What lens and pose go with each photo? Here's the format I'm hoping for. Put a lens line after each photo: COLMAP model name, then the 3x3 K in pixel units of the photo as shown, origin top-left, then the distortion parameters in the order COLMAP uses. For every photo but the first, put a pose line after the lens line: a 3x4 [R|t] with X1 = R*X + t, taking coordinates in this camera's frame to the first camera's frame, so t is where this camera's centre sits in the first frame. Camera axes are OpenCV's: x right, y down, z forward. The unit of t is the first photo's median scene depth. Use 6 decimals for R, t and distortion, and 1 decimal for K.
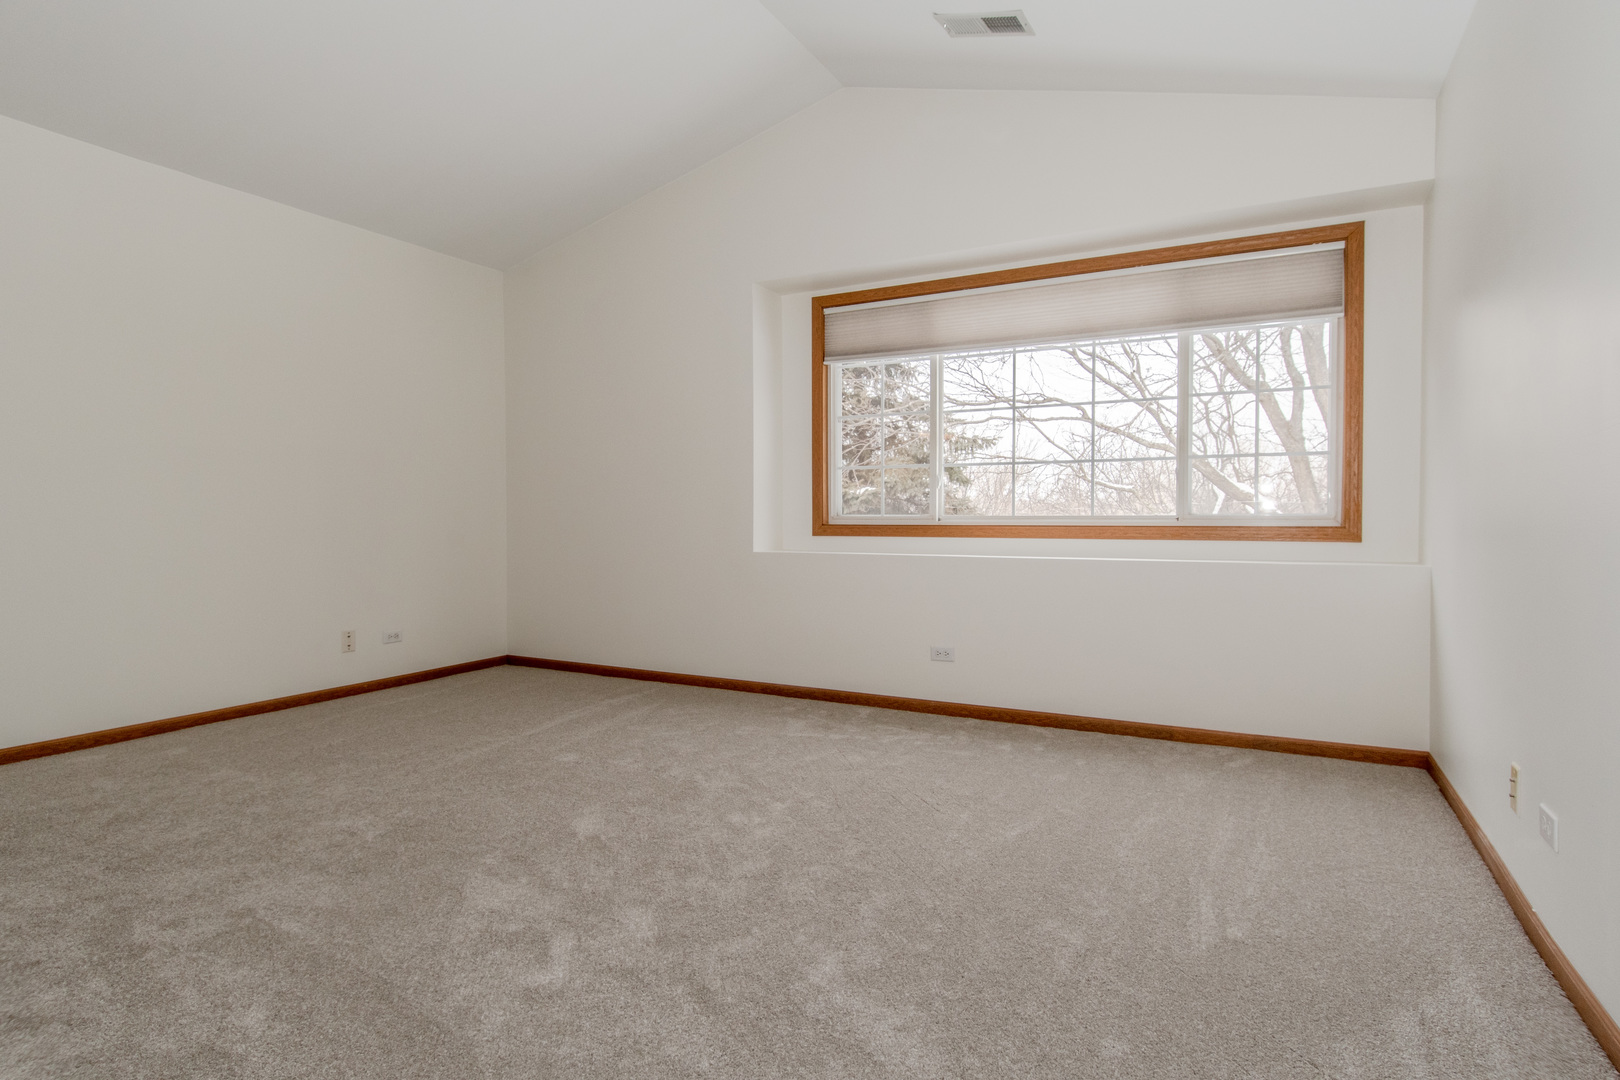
lens RADIAL K [[871.9, 0, 810.0], [0, 871.9, 540.0], [0, 0, 1]] dist [0.001832, -0.002324]
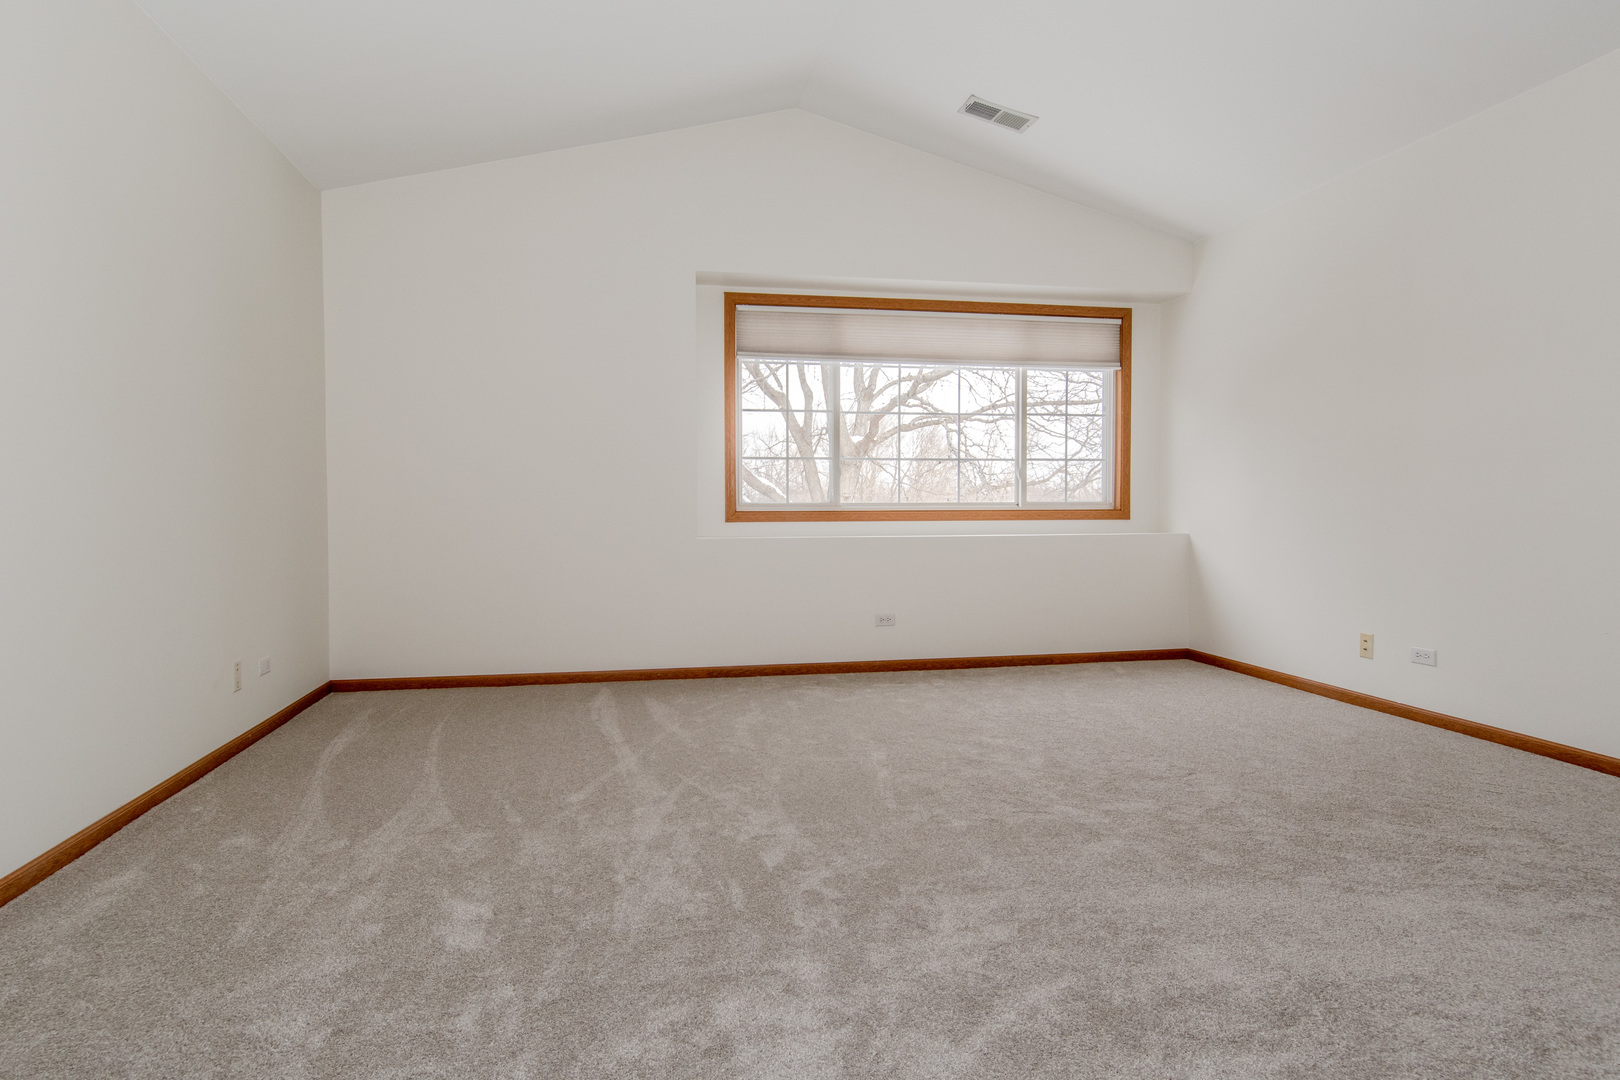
lens RADIAL K [[871.9, 0, 810.0], [0, 871.9, 540.0], [0, 0, 1]] dist [0.001832, -0.002324]
pose [[0.773360, -0.023863, 0.633518, -0.687636], [0.022519, 0.999695, 0.010166, 0.009308], [-0.633567, 0.006404, 0.773661, 0.159846]]
